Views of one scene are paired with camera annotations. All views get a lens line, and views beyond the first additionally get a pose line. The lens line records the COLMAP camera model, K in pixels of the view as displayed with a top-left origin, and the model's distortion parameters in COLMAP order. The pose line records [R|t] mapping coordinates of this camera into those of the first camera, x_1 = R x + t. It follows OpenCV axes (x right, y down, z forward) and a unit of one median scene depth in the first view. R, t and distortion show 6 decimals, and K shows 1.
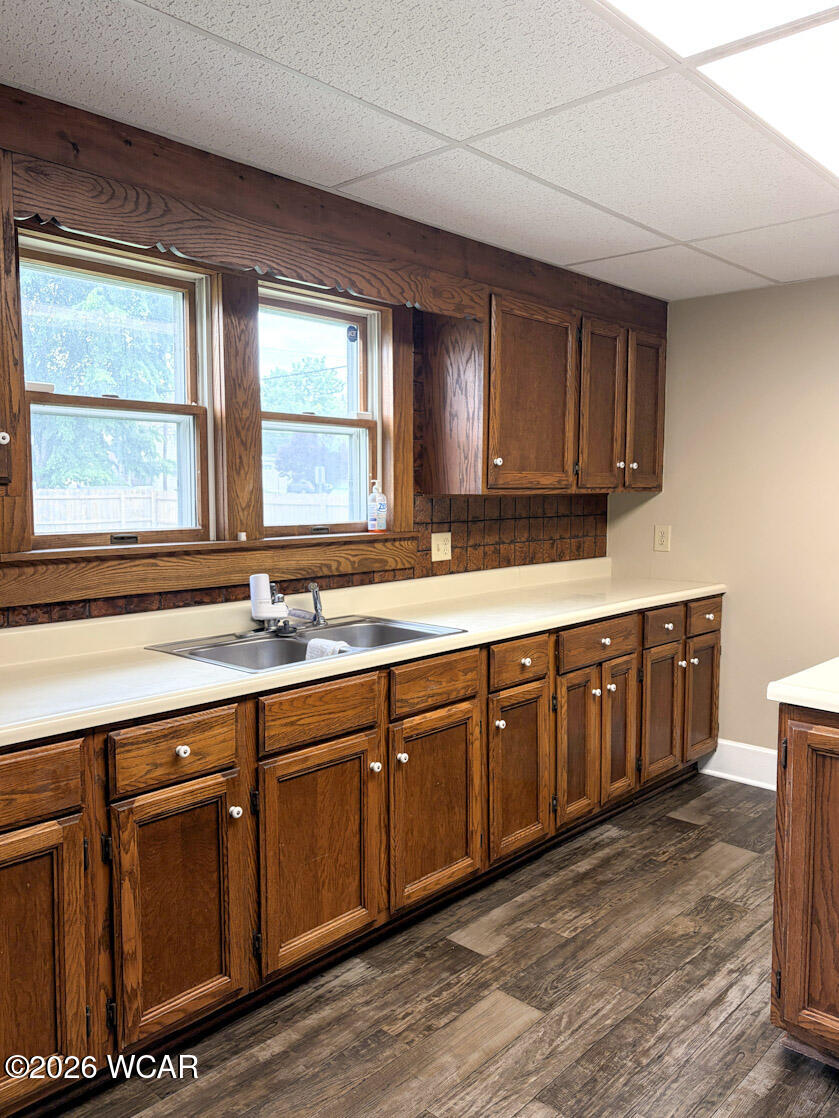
lens RADIAL K [[865.0, 0, 419.5], [0, 865.0, 559.0], [0, 0, 1]] dist [0.051160, -0.061111]
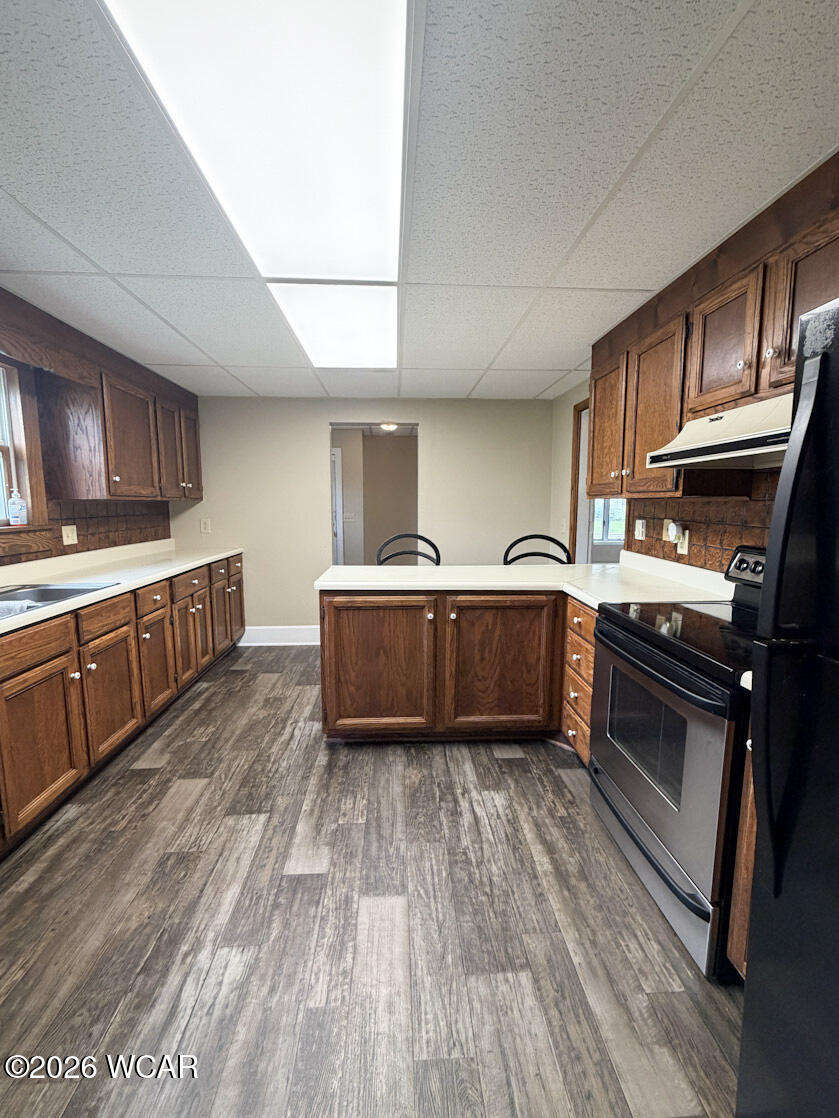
lens RADIAL K [[455.6, 0, 419.5], [0, 455.6, 559.0], [0, 0, 1]] dist [0.002323, -0.000046]
pose [[0.686056, -0.089650, 0.722004, -0.170159], [0.062975, 0.995972, 0.063828, 0.019332], [-0.724818, 0.001679, 0.688938, 0.009844]]
